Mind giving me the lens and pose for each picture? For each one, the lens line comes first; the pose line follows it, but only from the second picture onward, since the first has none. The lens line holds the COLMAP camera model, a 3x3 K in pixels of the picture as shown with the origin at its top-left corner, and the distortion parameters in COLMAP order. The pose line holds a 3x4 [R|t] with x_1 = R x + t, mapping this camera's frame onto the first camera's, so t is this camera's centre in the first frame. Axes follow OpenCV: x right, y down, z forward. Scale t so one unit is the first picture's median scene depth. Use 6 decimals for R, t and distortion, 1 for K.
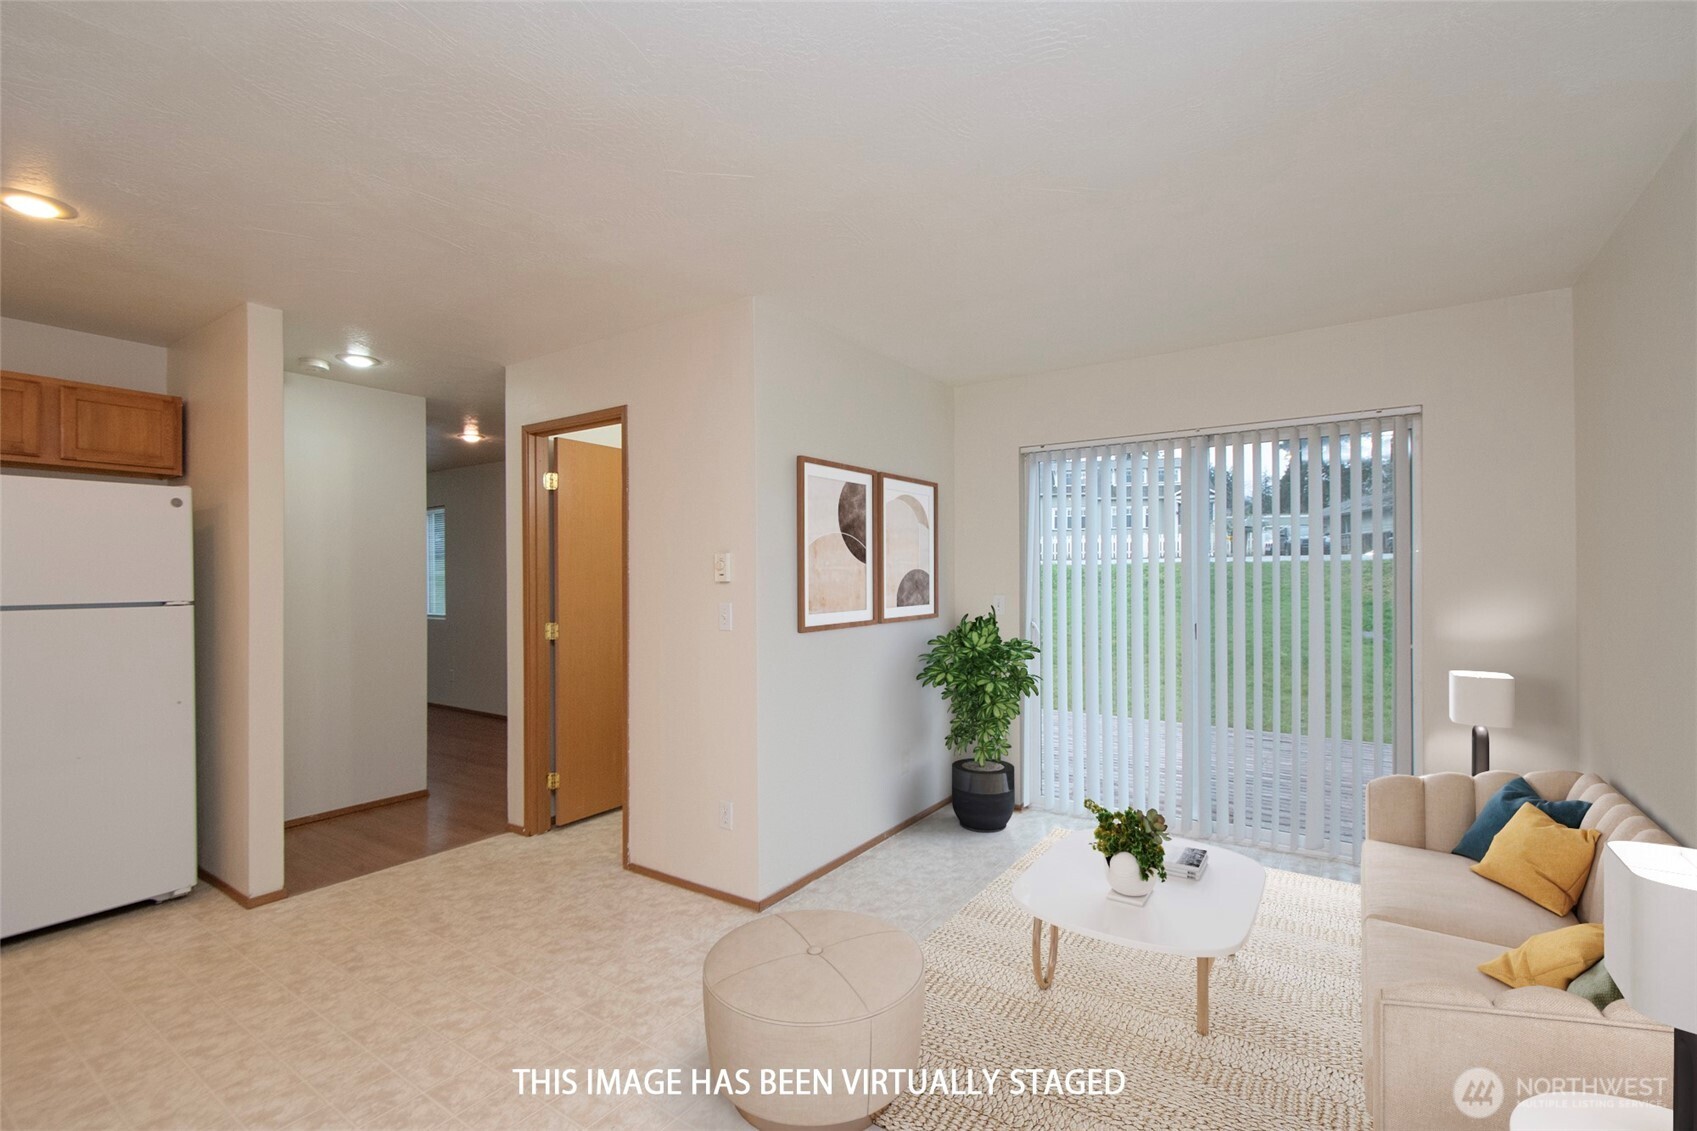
lens RADIAL K [[734.7, 0, 849.3], [0, 734.7, 577.7], [0, 0, 1]] dist [0.000469, 0.000106]
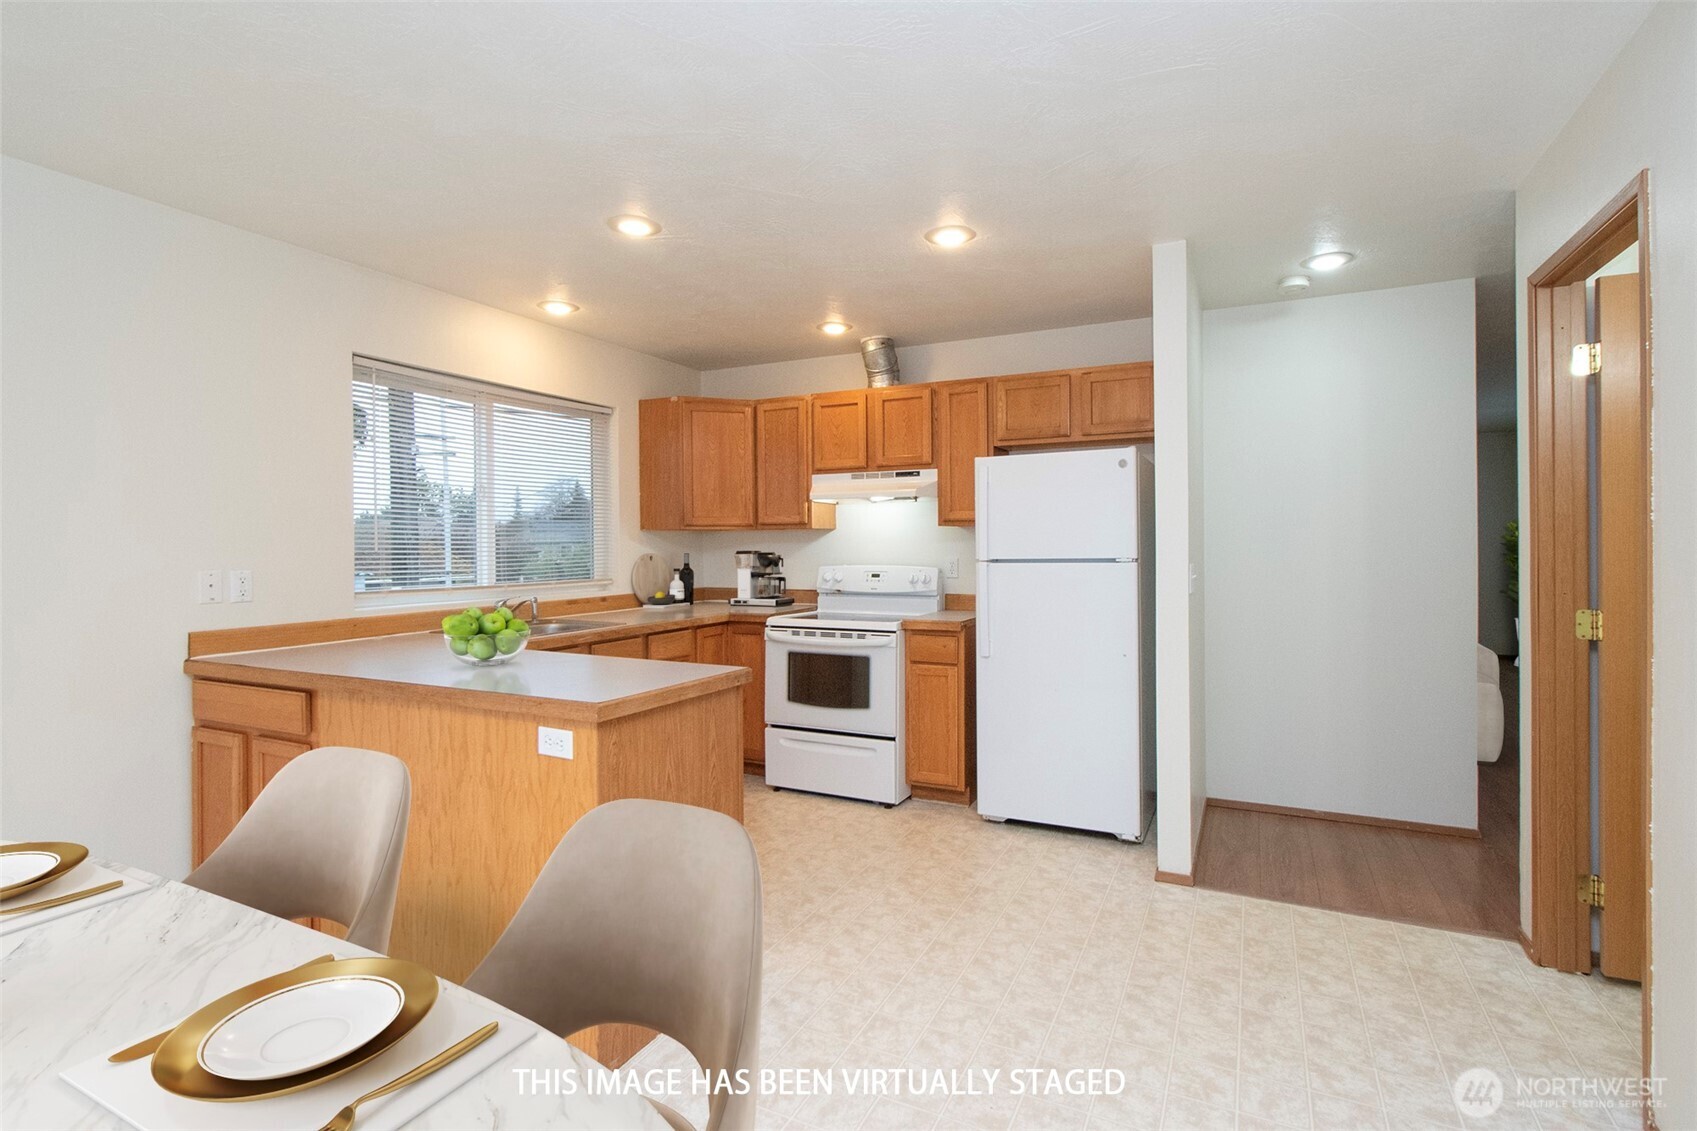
lens RADIAL K [[800.2, 0, 864.4], [0, 800.2, 546.3], [0, 0, 1]] dist [-0.002092, -0.000271]
pose [[0.148437, 0.006411, -0.988901, 0.150726], [0.010144, 0.999917, 0.008005, 0.002398], [0.988870, -0.011219, 0.148360, 0.460989]]
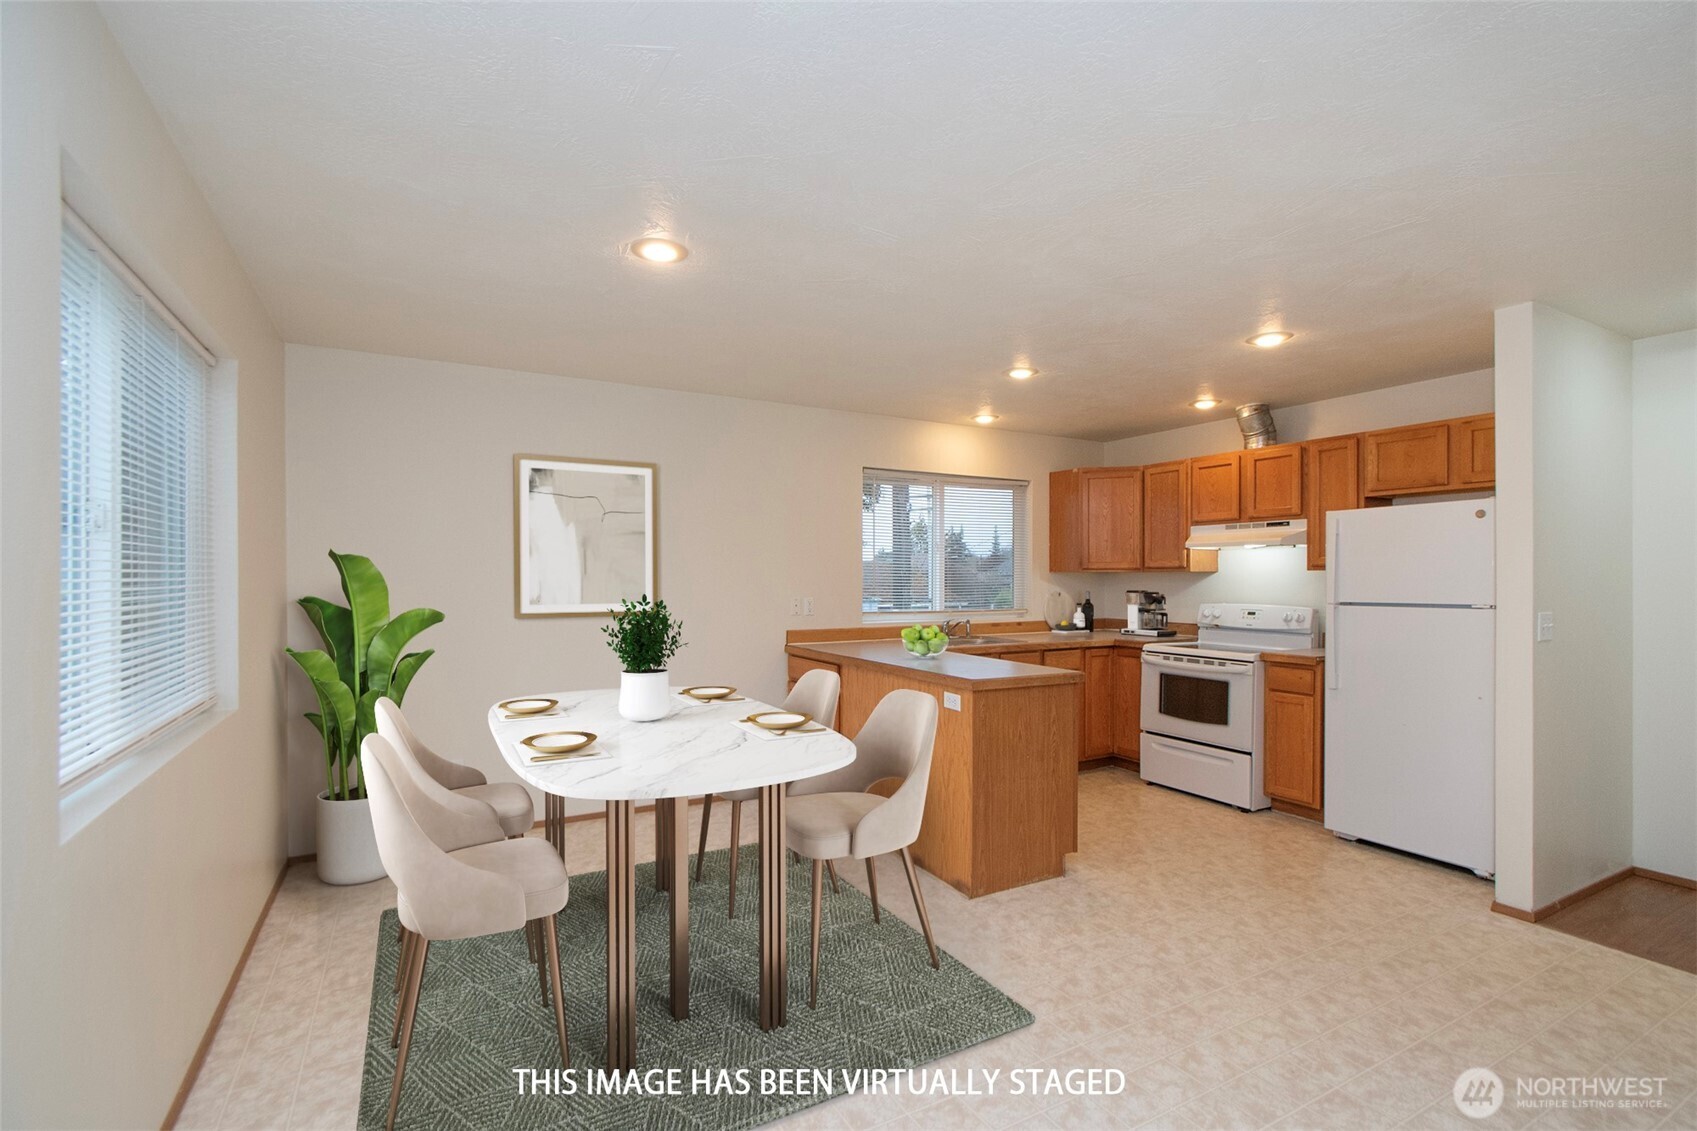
lens RADIAL K [[771.0, 0, 849.0], [0, 771.0, 579.7], [0, 0, 1]] dist [0.001154, 0.000465]
pose [[-0.437272, 0.006350, -0.899307, 0.511170], [0.003606, 0.999979, 0.005307, -0.013988], [0.899322, -0.000923, -0.437286, 0.649489]]
